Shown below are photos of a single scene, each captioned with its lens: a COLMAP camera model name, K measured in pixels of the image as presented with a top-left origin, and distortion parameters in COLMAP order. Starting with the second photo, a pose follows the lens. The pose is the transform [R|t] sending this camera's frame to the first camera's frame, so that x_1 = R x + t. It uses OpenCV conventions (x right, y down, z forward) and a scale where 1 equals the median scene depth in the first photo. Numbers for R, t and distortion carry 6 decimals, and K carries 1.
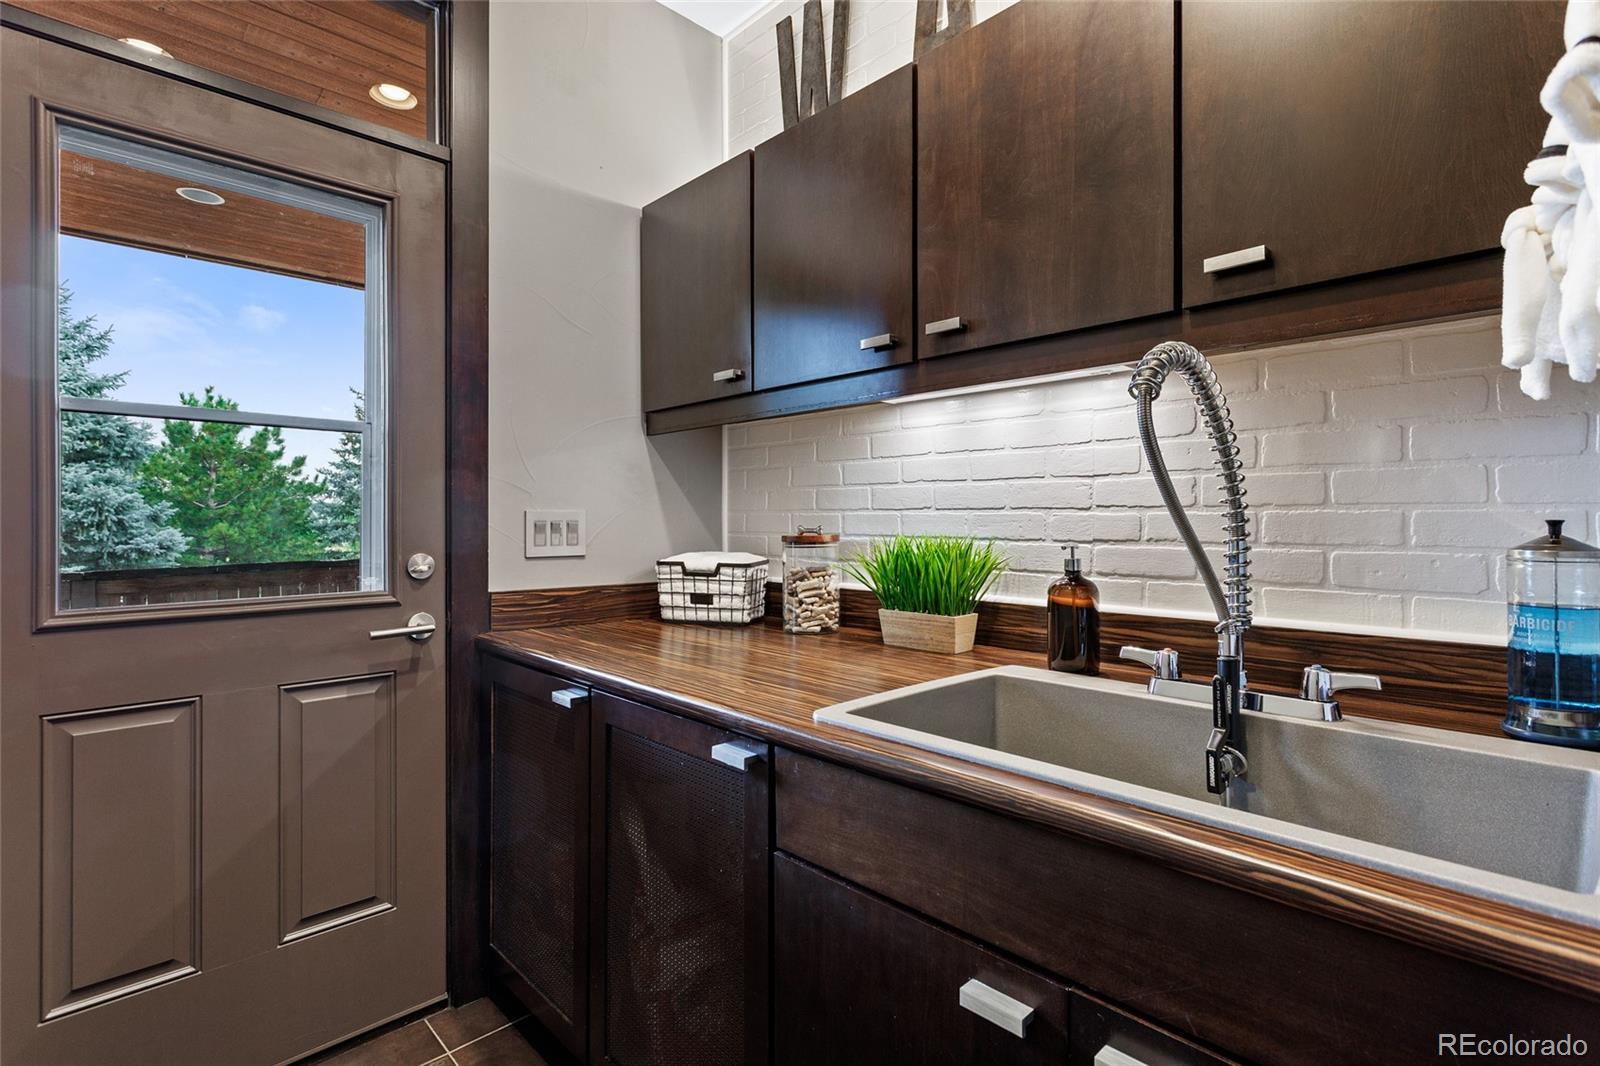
lens RADIAL K [[755.7, 0, 795.7], [0, 755.7, 523.8], [0, 0, 1]] dist [-0.026767, 0.002036]
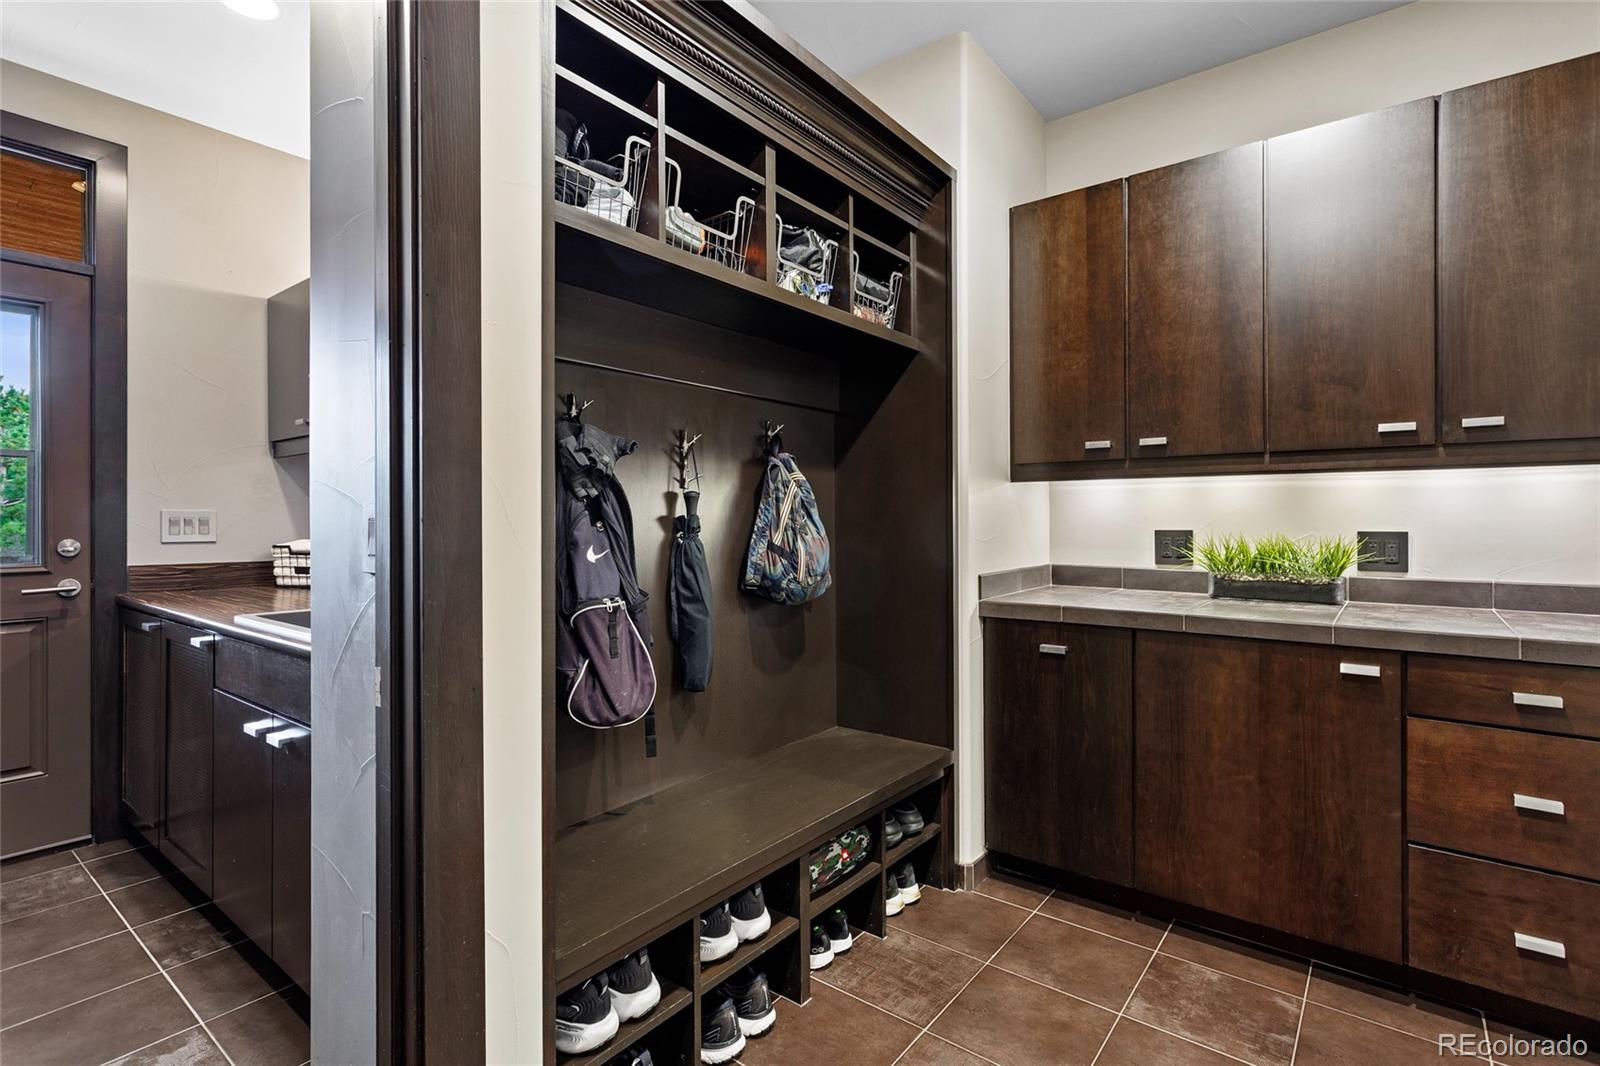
lens RADIAL K [[755.7, 0, 811.3], [0, 755.7, 519.2], [0, 0, 1]] dist [-0.026767, 0.002036]
pose [[0.987663, -0.004608, 0.156529, 0.627826], [0.004650, 0.999989, 0.000097, 0.004591], [-0.156528, 0.000633, 0.987673, -0.584921]]
